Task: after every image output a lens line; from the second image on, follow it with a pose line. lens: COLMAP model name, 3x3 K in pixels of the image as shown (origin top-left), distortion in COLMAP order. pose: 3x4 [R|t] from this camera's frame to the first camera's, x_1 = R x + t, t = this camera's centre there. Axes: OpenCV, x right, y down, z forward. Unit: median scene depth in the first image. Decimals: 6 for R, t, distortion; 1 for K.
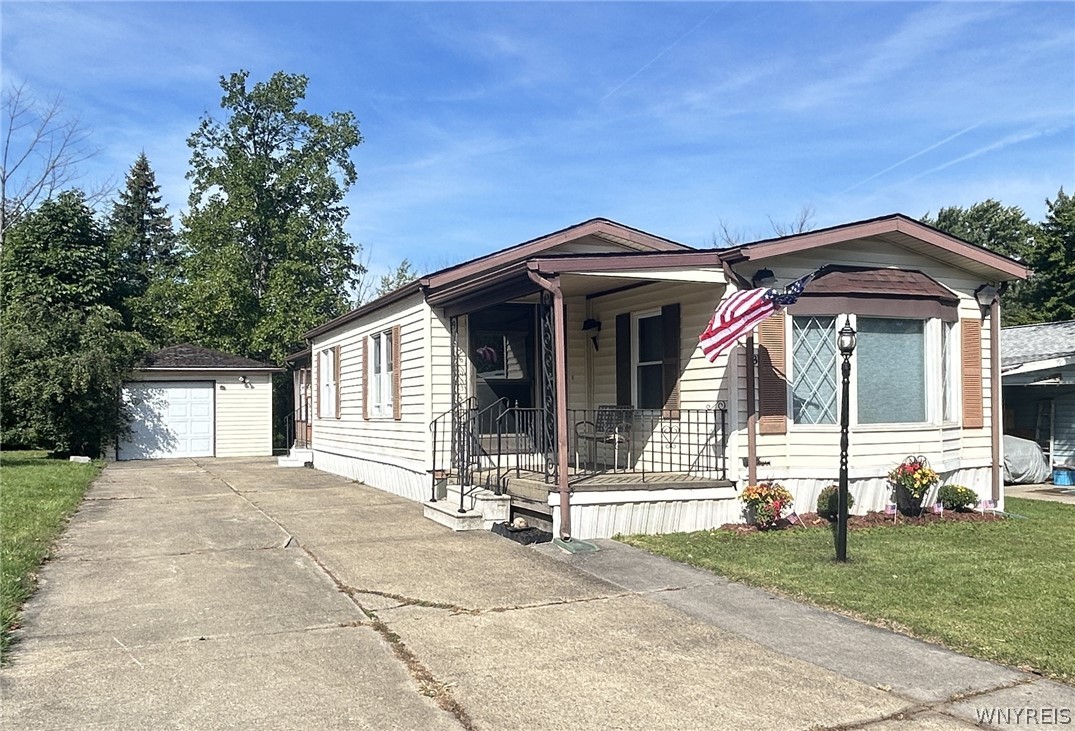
lens RADIAL K [[865.9, 0, 537.5], [0, 865.9, 365.5], [0, 0, 1]] dist [0.020278, 0.000250]
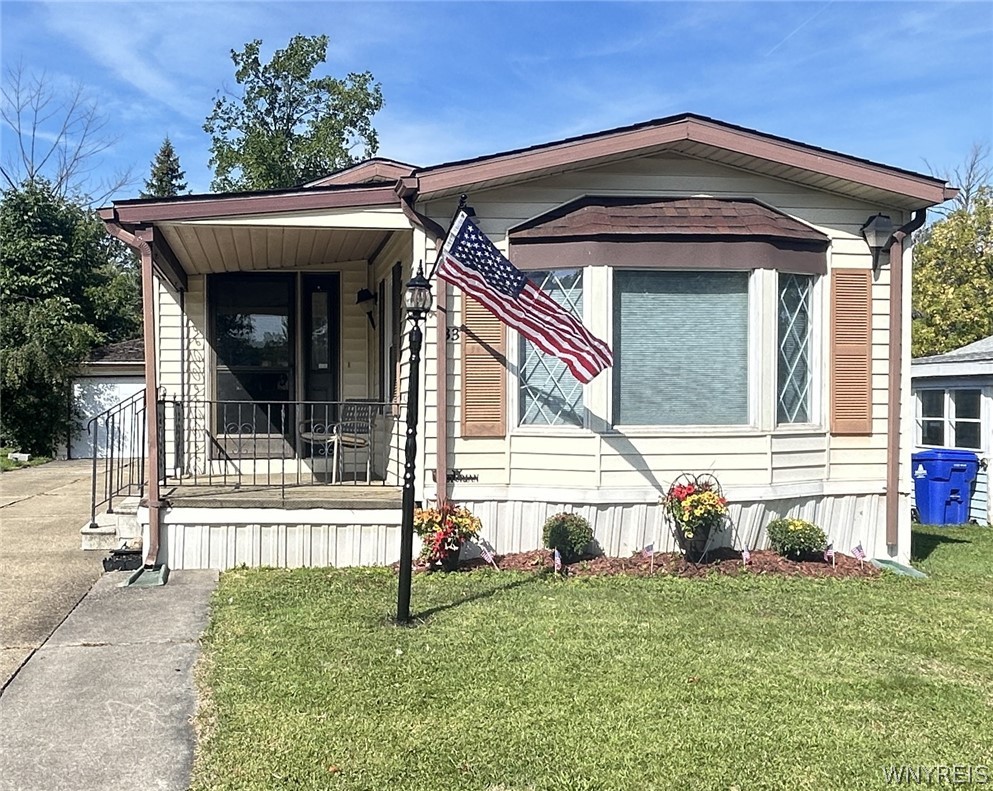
lens RADIAL K [[962.2, 0, 496.5], [0, 962.2, 395.5], [0, 0, 1]] dist [0.012451, -0.021344]
pose [[0.951110, 0.002817, -0.308841, 0.467523], [0.006569, 0.999548, 0.029348, 0.018630], [0.308784, -0.029942, 0.950661, 0.222618]]
